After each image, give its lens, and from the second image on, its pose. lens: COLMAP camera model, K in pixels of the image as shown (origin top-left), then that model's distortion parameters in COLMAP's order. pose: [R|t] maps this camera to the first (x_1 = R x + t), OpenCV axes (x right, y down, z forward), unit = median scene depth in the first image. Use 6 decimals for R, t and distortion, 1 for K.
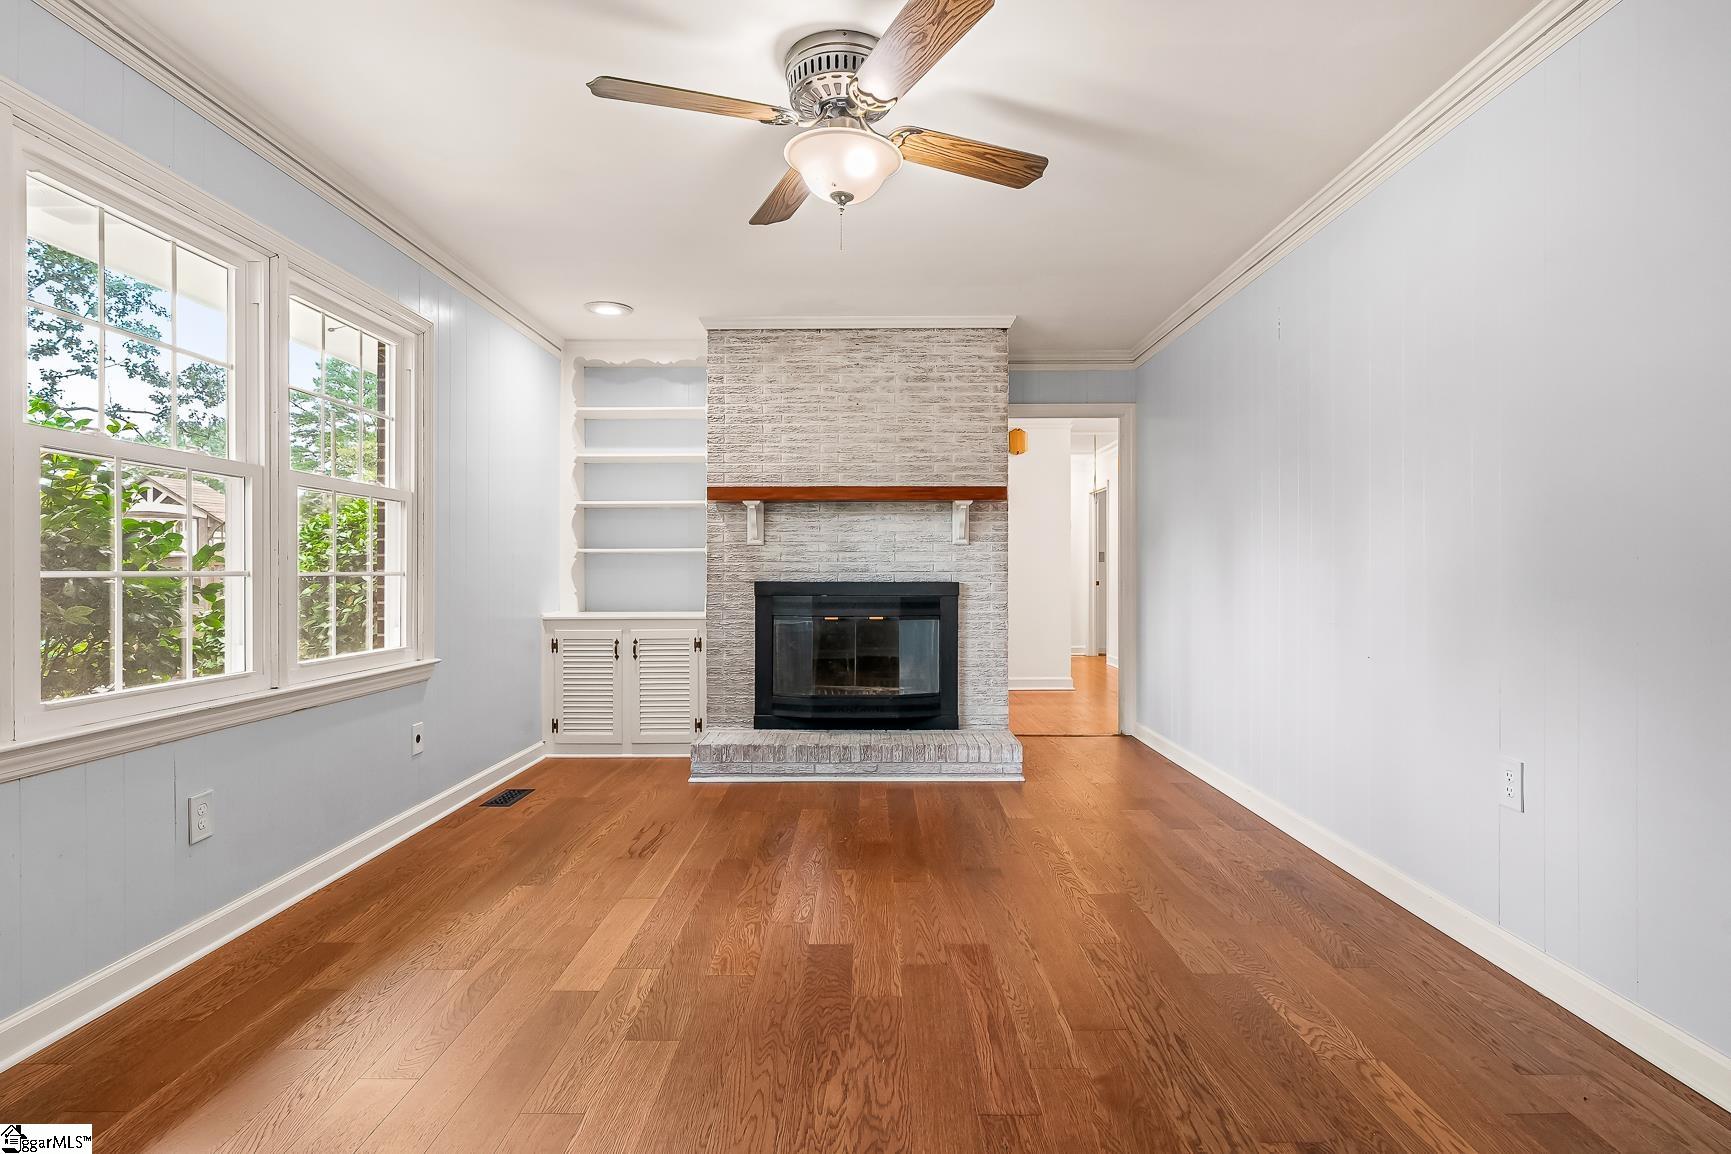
lens RADIAL K [[843.2, 0, 880.4], [0, 843.2, 570.9], [0, 0, 1]] dist [-0.013282, 0.004028]
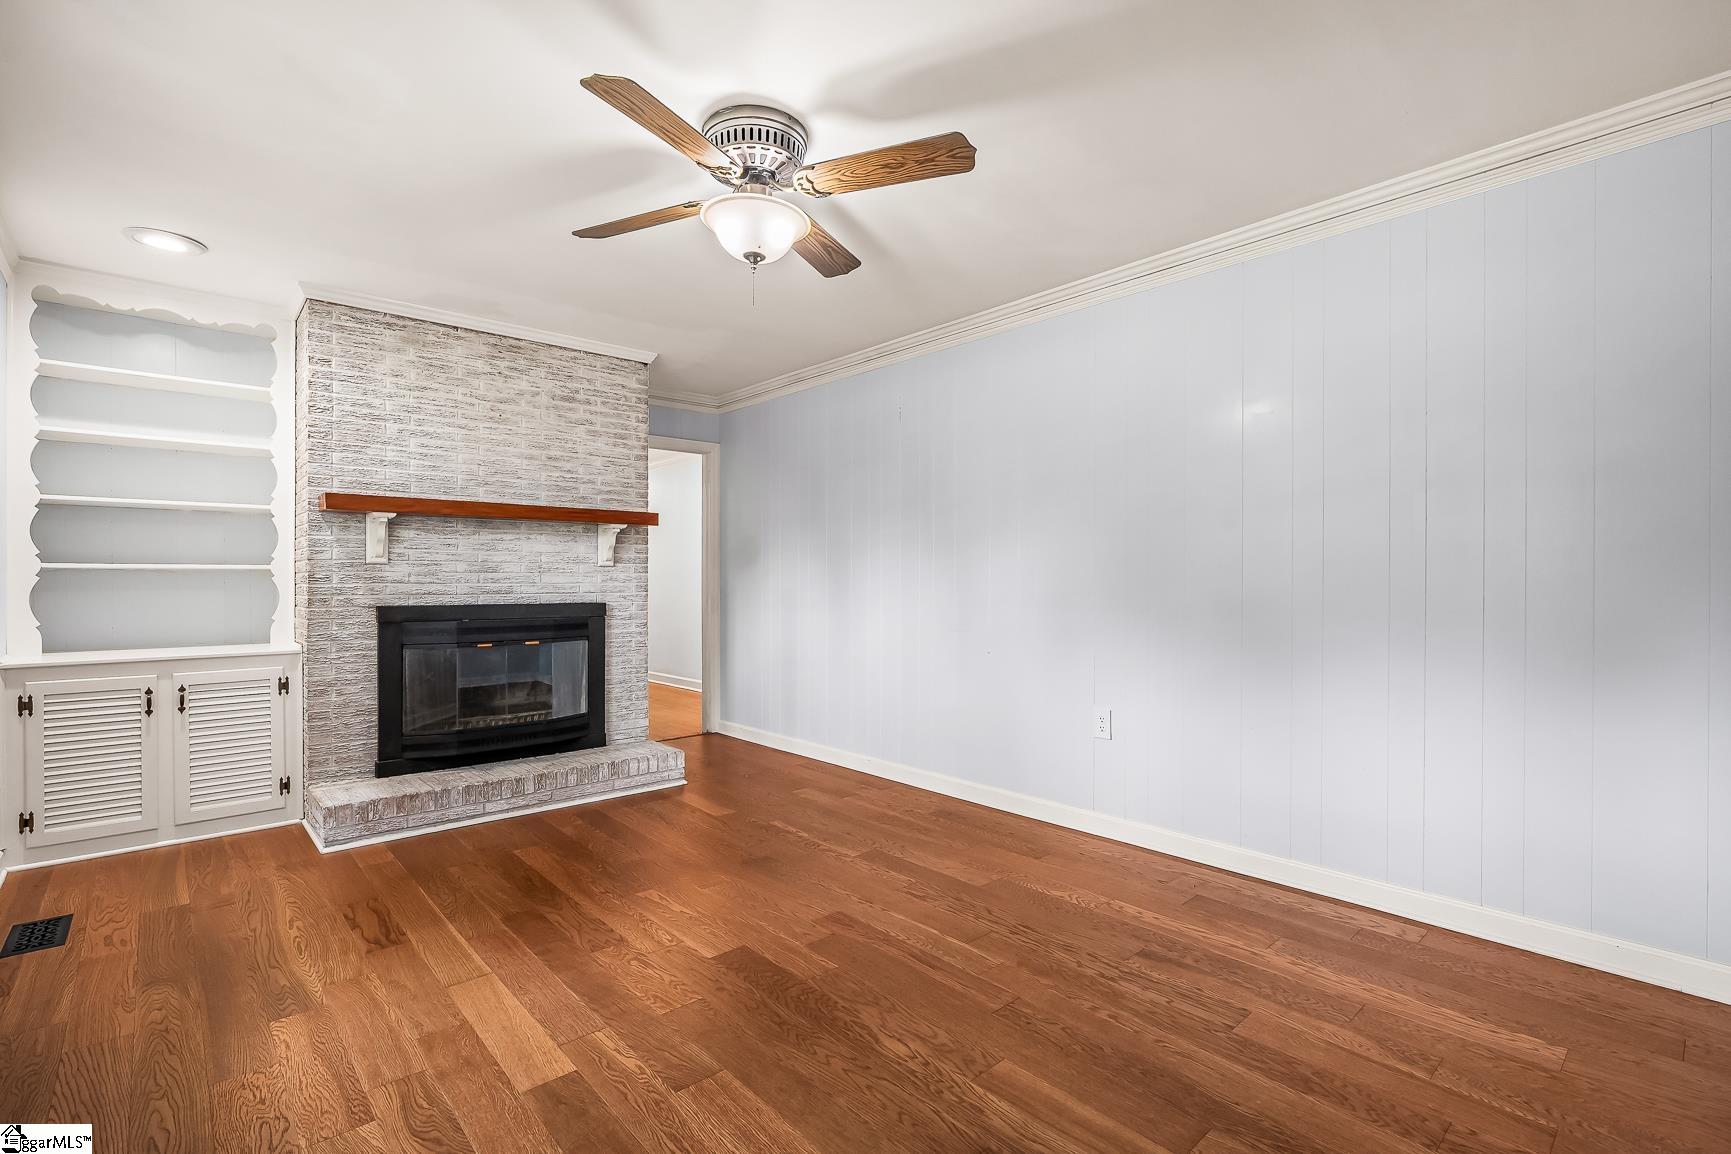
lens RADIAL K [[783.5, 0, 872.4], [0, 783.5, 583.8], [0, 0, 1]] dist [-0.011444, 0.003733]
pose [[0.744561, -0.001250, 0.667553, -0.329121], [-0.001391, 0.999993, 0.003424, -0.014670], [-0.667553, -0.003478, 0.744554, 0.079563]]
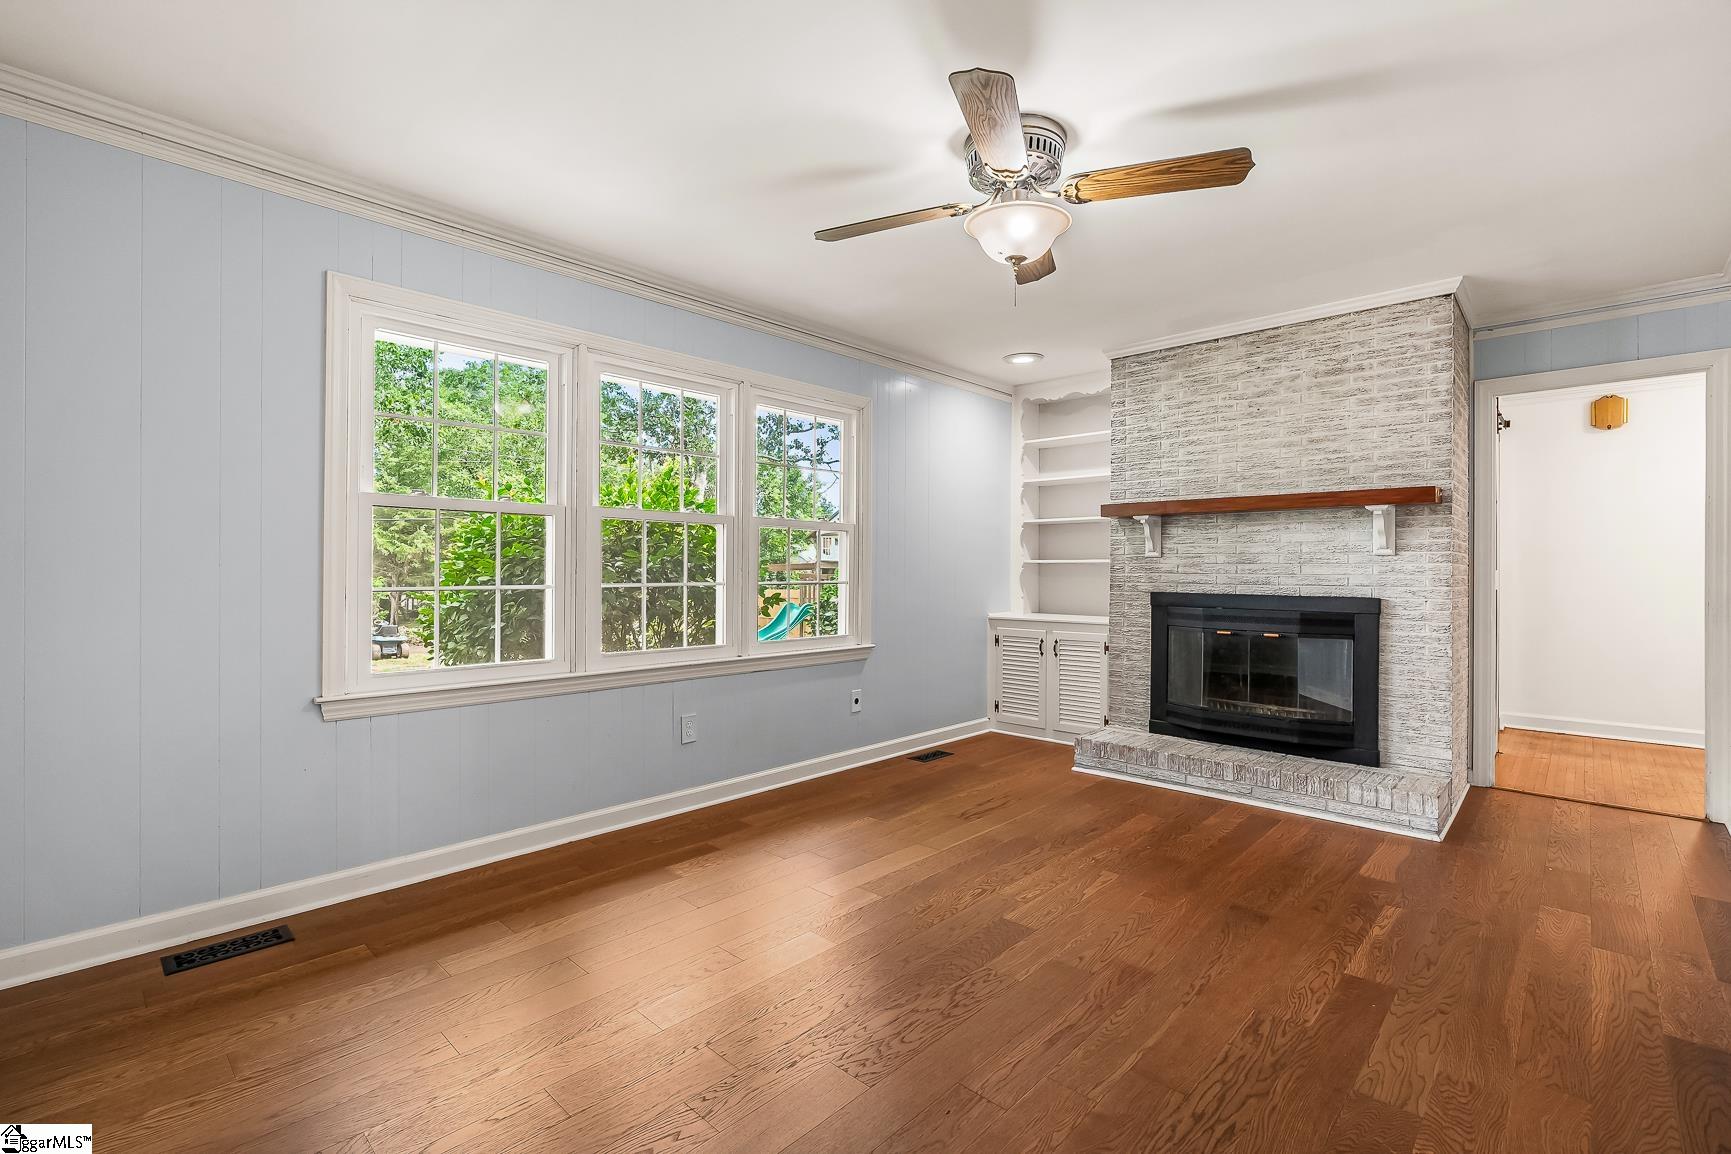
lens RADIAL K [[783.5, 0, 875.5], [0, 783.5, 566.9], [0, 0, 1]] dist [-0.011444, 0.003733]
pose [[0.727811, 0.002965, -0.685771, 0.290972], [-0.005154, 0.999986, -0.001146, -0.016963], [0.685758, 0.004369, 0.727816, 0.060675]]
